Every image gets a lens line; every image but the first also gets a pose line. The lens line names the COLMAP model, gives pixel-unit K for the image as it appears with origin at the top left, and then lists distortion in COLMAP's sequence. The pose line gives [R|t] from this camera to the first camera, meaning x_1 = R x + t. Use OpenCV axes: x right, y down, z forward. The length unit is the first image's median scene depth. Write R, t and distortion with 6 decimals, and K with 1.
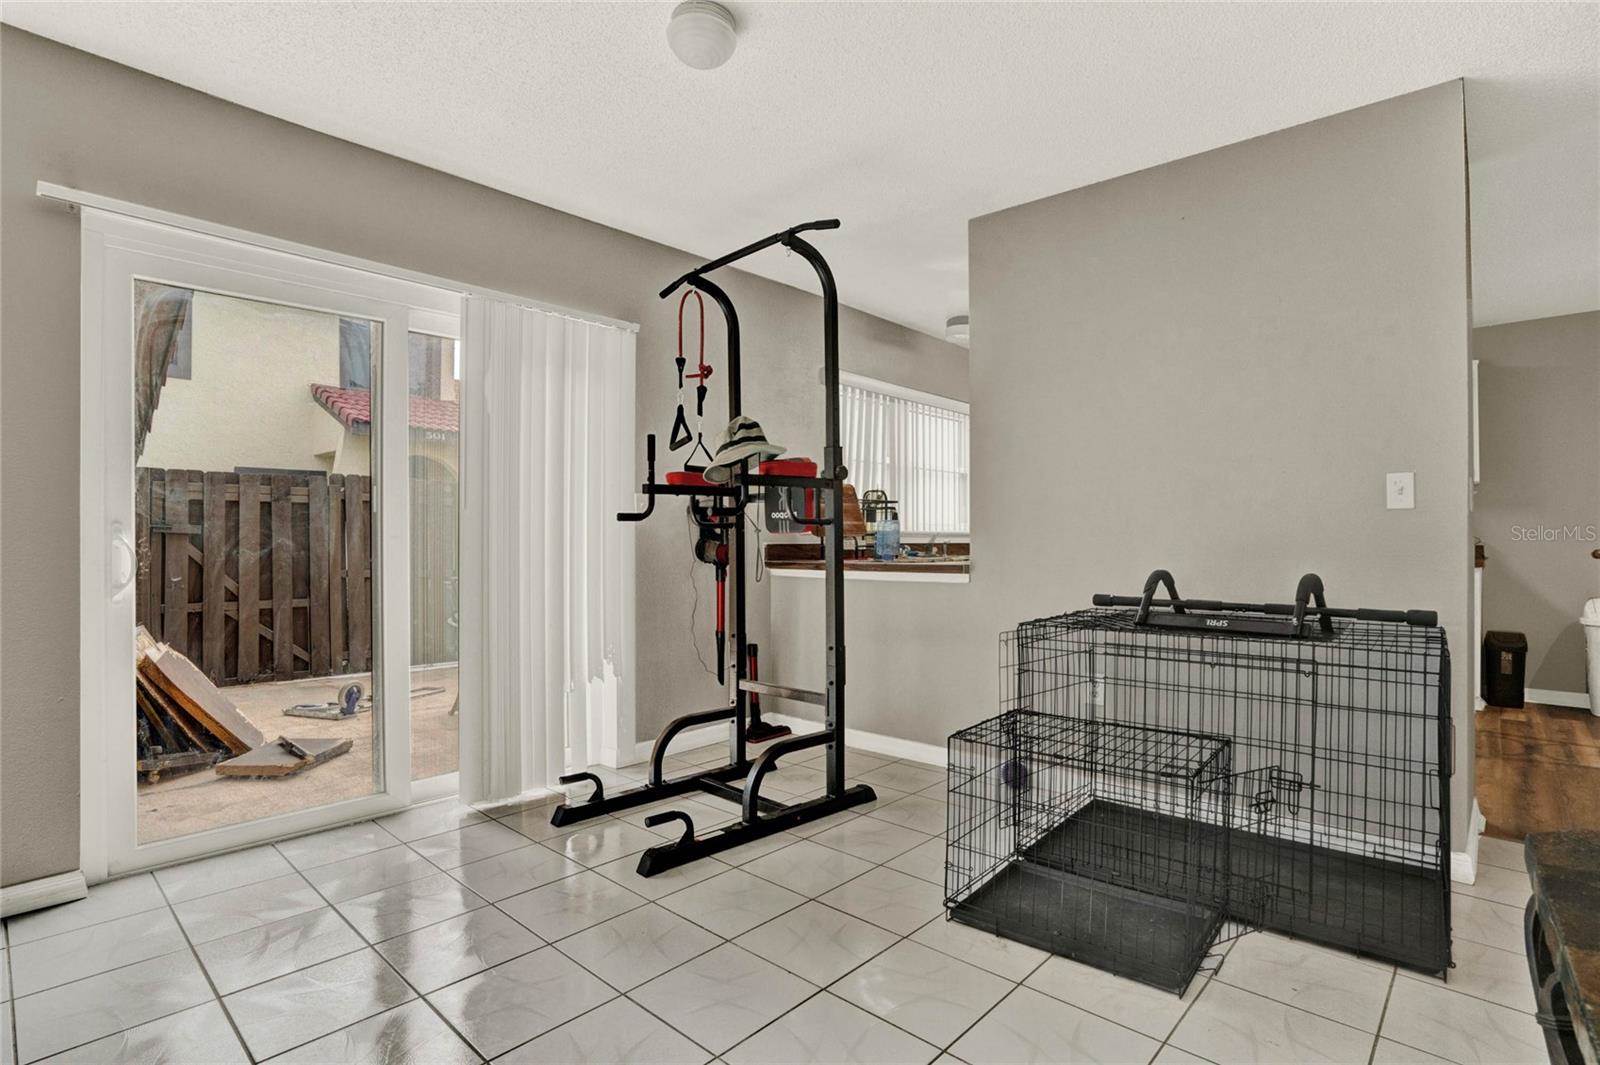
lens RADIAL K [[808.0, 0, 800.0], [0, 808.0, 532.5], [0, 0, 1]] dist [-0.002155, 0.000210]
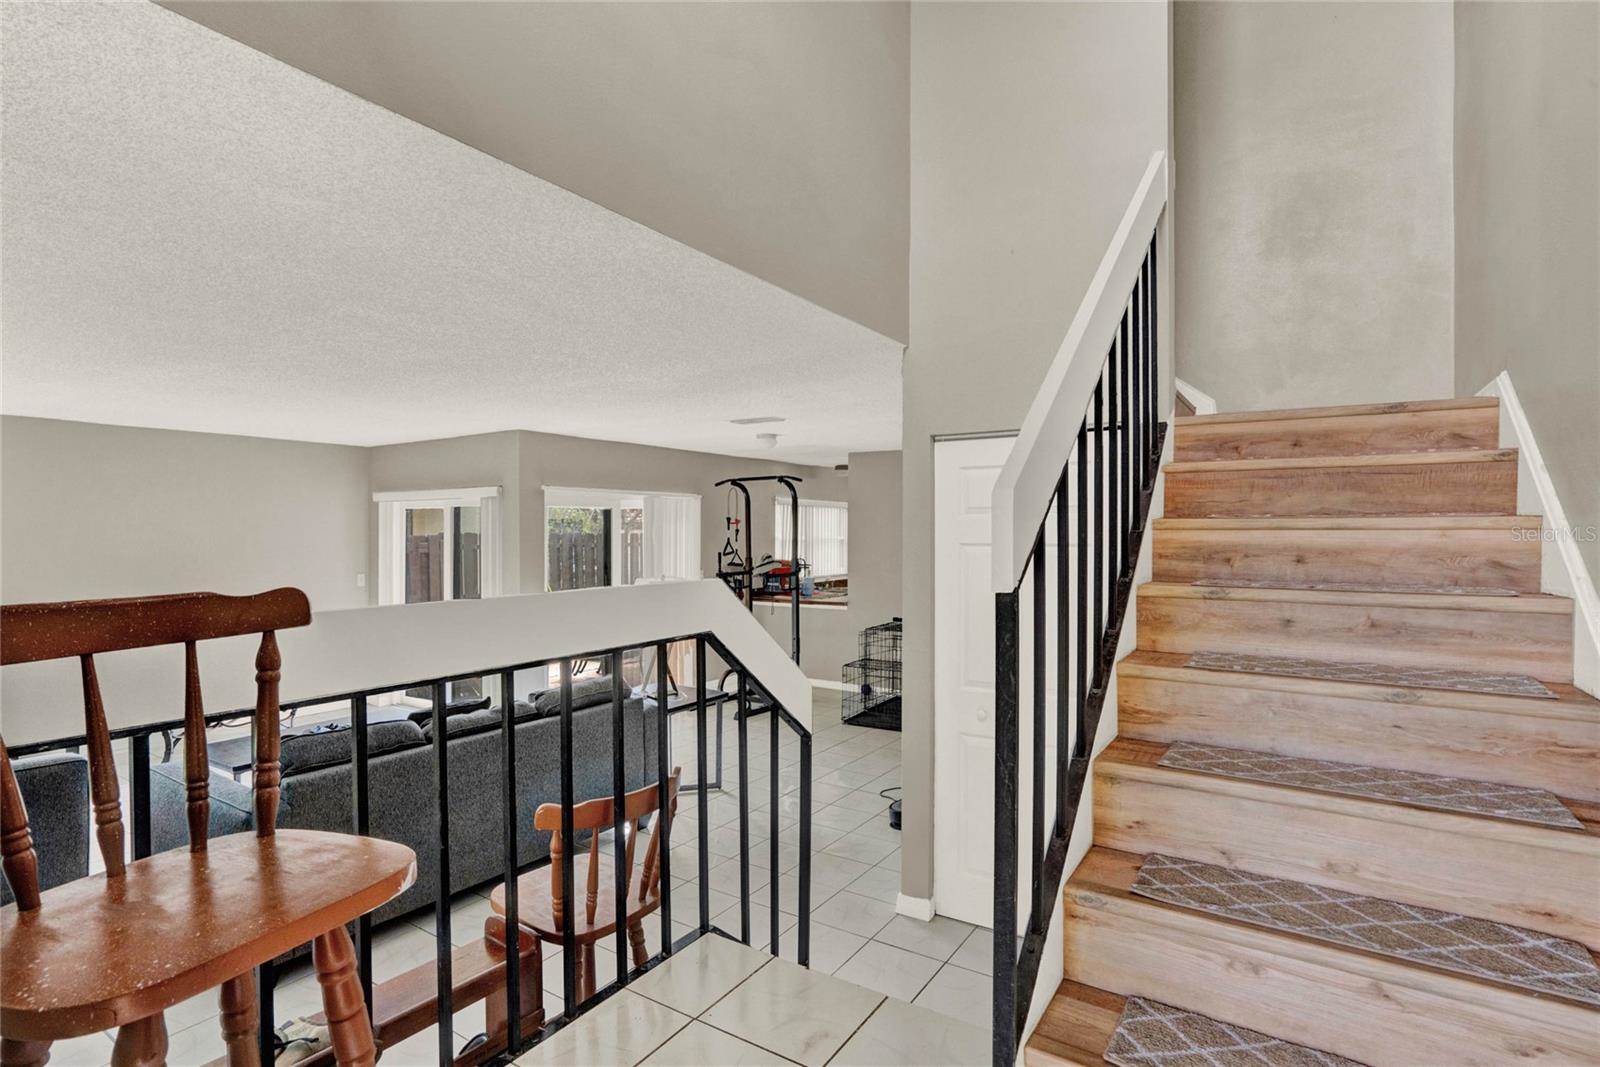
lens RADIAL K [[808.1, 0, 800.0], [0, 808.1, 533.5], [0, 0, 1]] dist [-0.000487, 0.000407]
pose [[0.988271, -0.001520, 0.152704, -0.320429], [-0.001301, 0.999830, 0.018370, -0.225197], [-0.152706, -0.018353, 0.988101, -1.451818]]
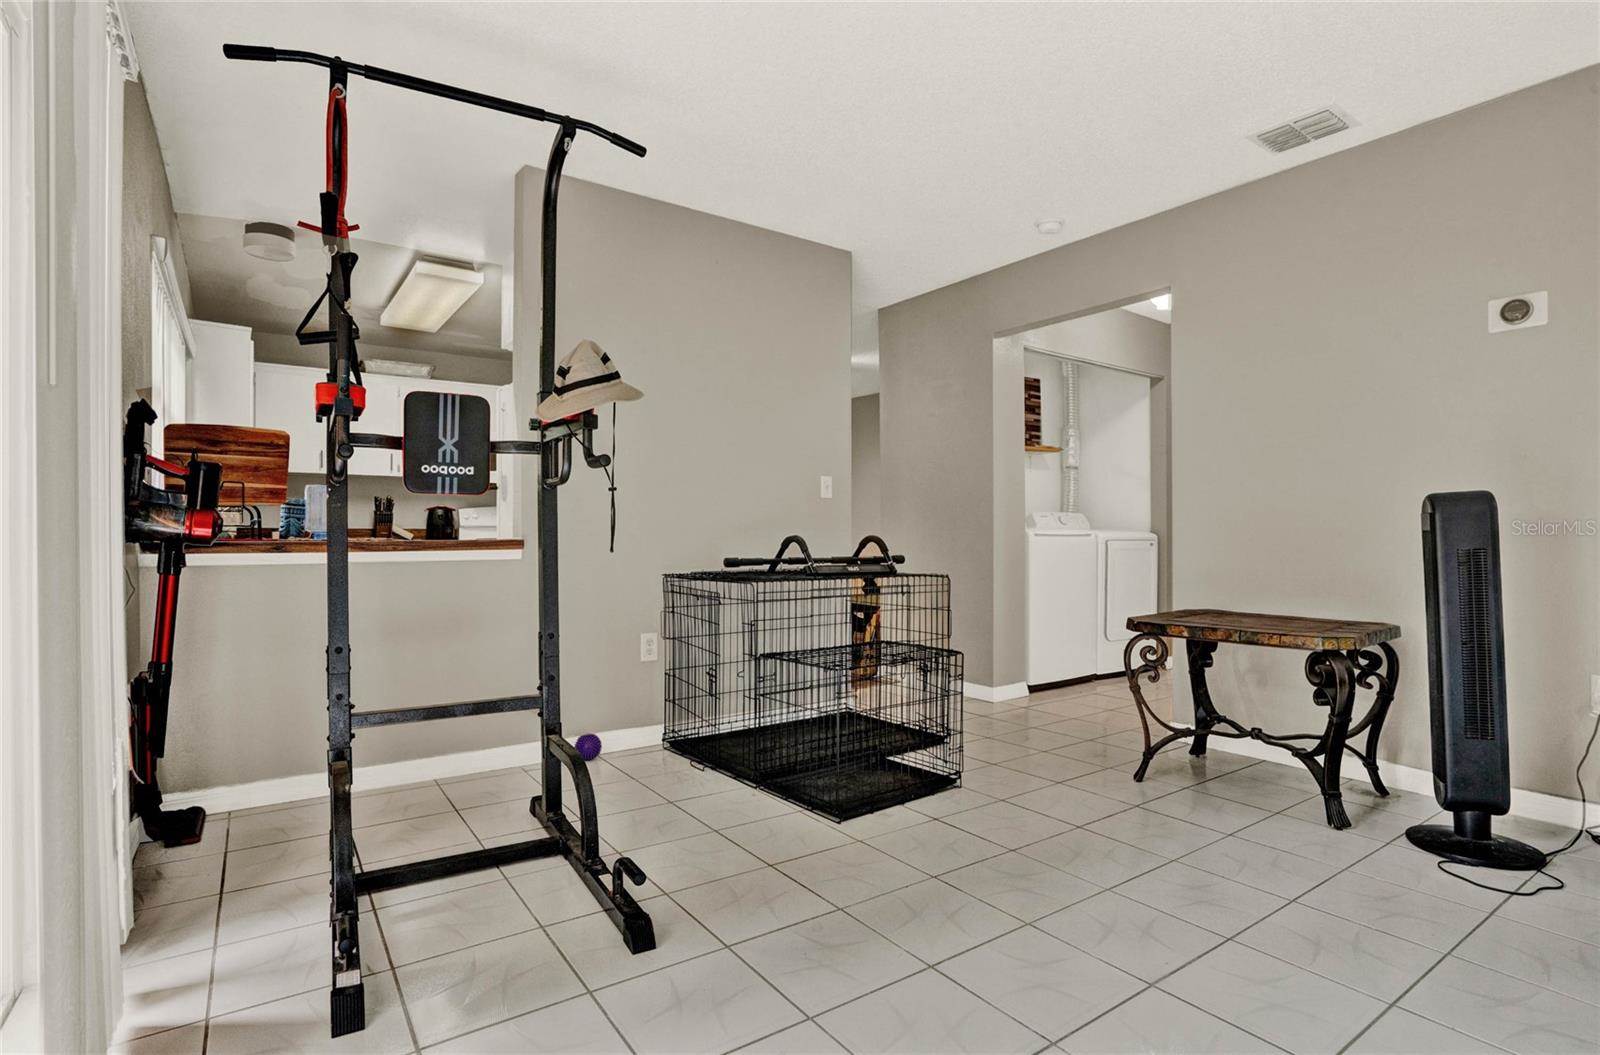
lens RADIAL K [[809.8, 0, 805.4], [0, 809.8, 537.5], [0, 0, 1]] dist [-0.003837, -0.000395]
pose [[0.209671, -0.001819, 0.977770, -0.704717], [-0.008976, 0.999953, 0.003785, 0.035734], [-0.977731, -0.009570, 0.209645, 0.561031]]
